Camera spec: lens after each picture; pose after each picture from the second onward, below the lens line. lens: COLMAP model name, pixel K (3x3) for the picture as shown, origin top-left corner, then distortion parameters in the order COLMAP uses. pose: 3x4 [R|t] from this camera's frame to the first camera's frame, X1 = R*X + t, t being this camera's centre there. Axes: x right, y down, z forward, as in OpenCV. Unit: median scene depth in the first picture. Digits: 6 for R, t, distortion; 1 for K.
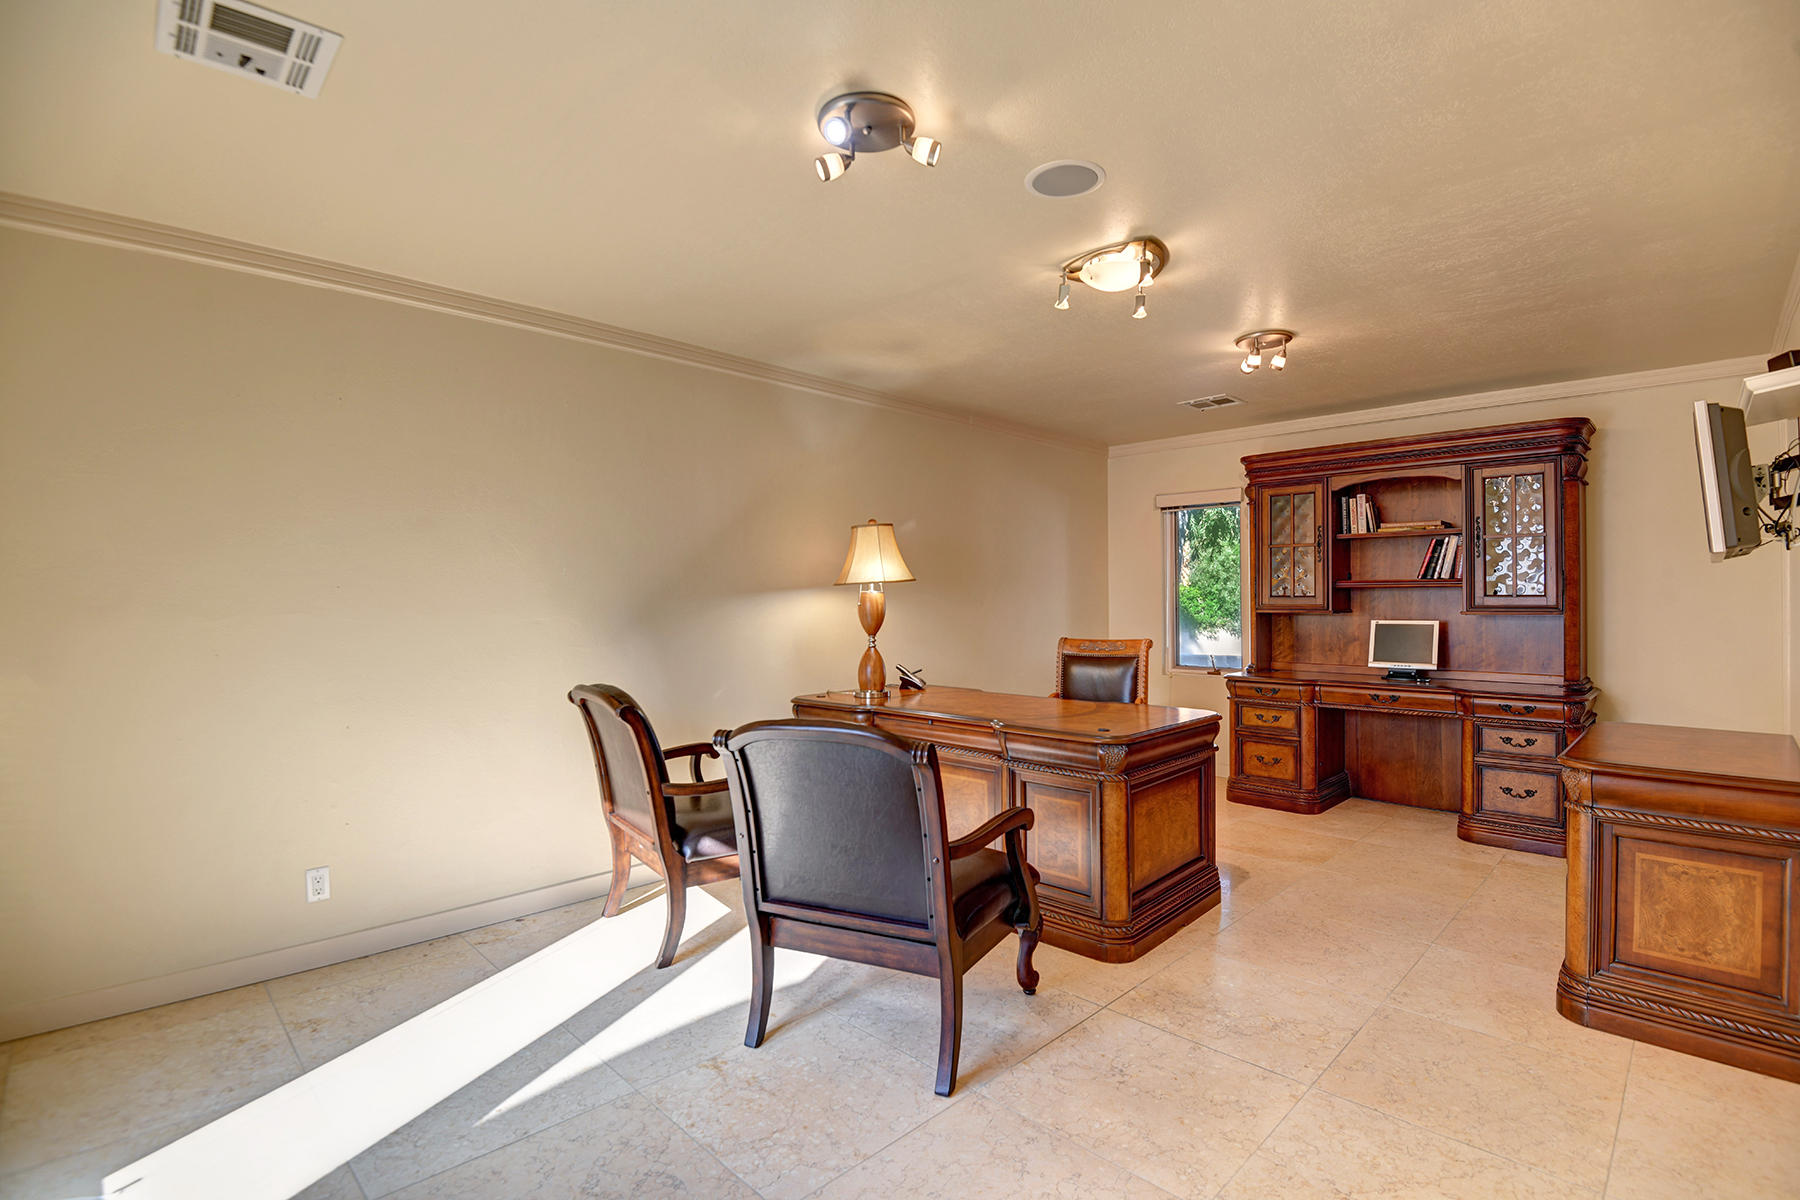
lens RADIAL K [[834.7, 0, 908.4], [0, 834.7, 601.7], [0, 0, 1]] dist [-0.004385, -0.013221]
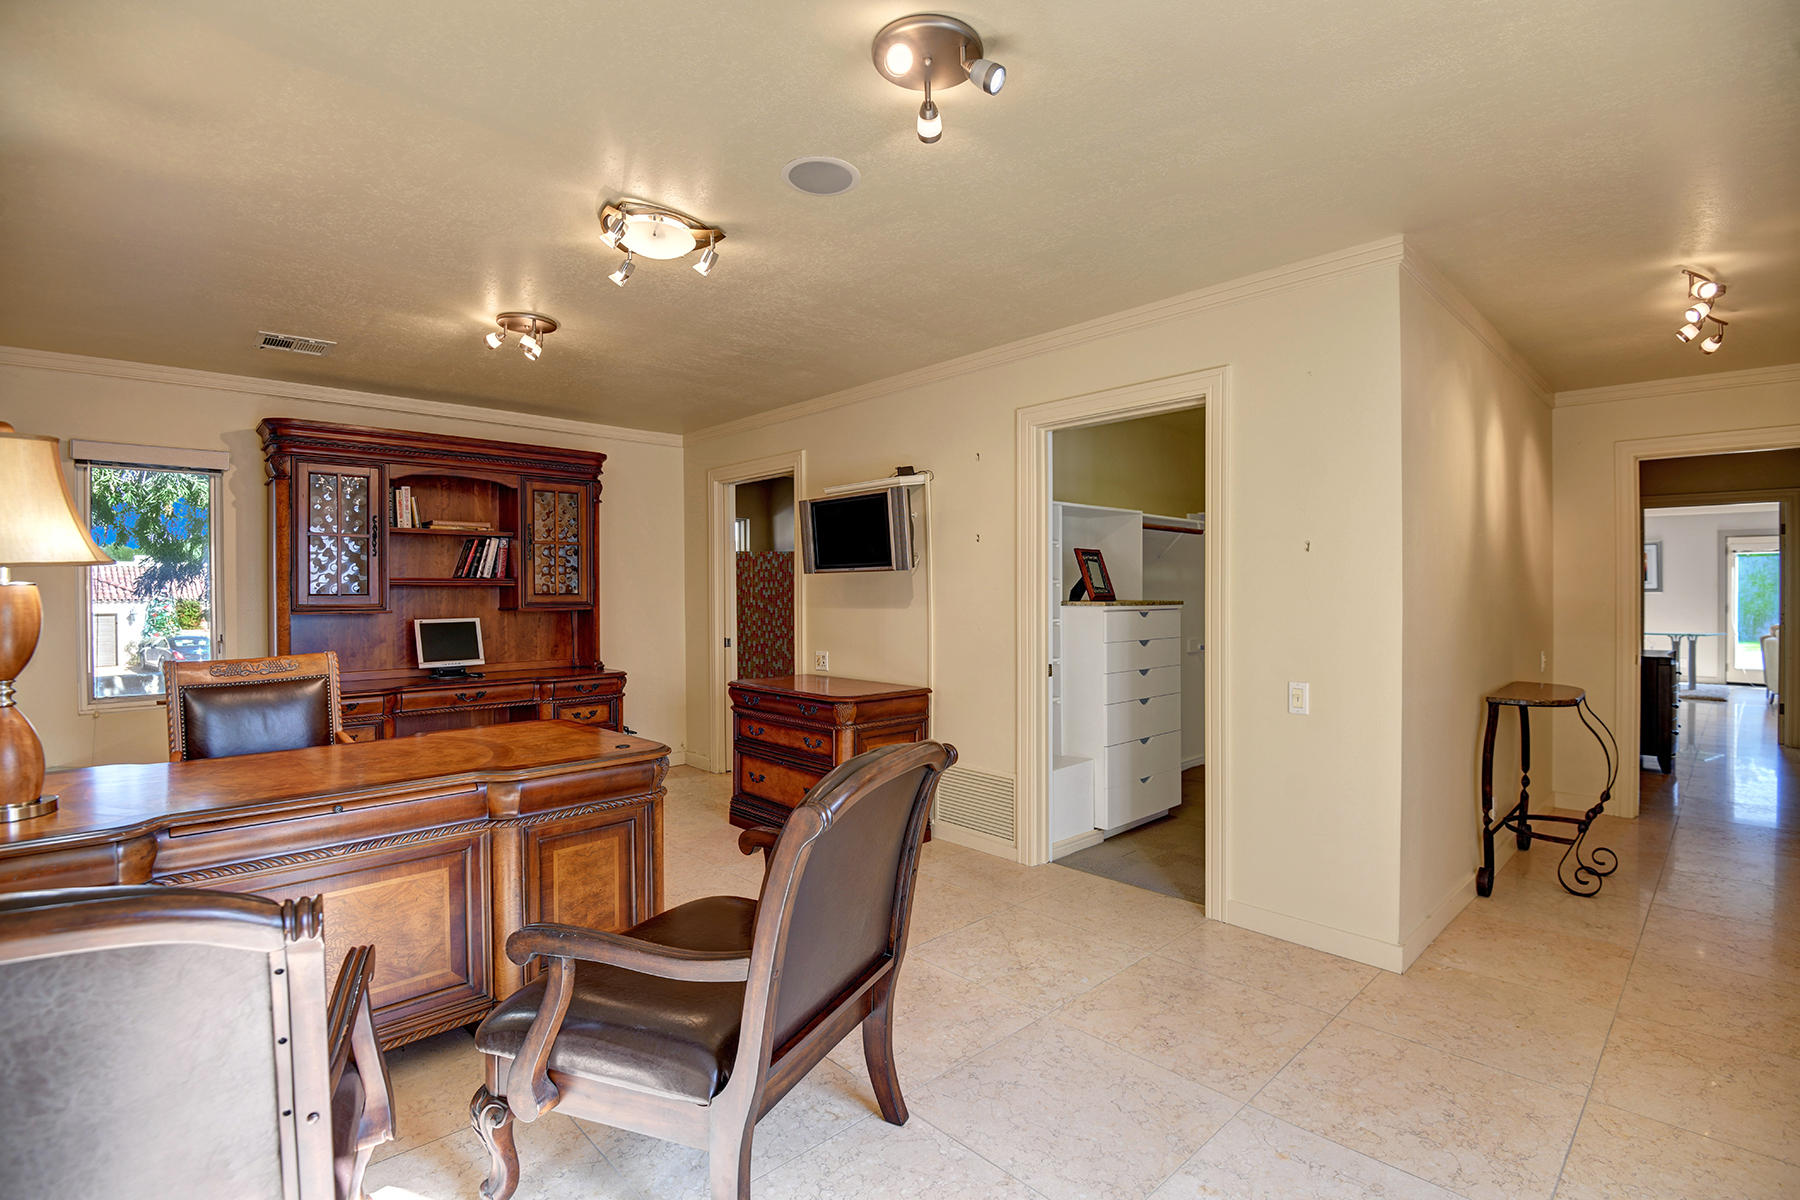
lens RADIAL K [[834.7, 0, 906.1], [0, 834.7, 592.7], [0, 0, 1]] dist [-0.004385, -0.013221]
pose [[0.039991, 0.002996, 0.999196, -0.382816], [0.008528, 0.999958, -0.003339, -0.000510], [-0.999164, 0.008654, 0.039963, 0.405544]]
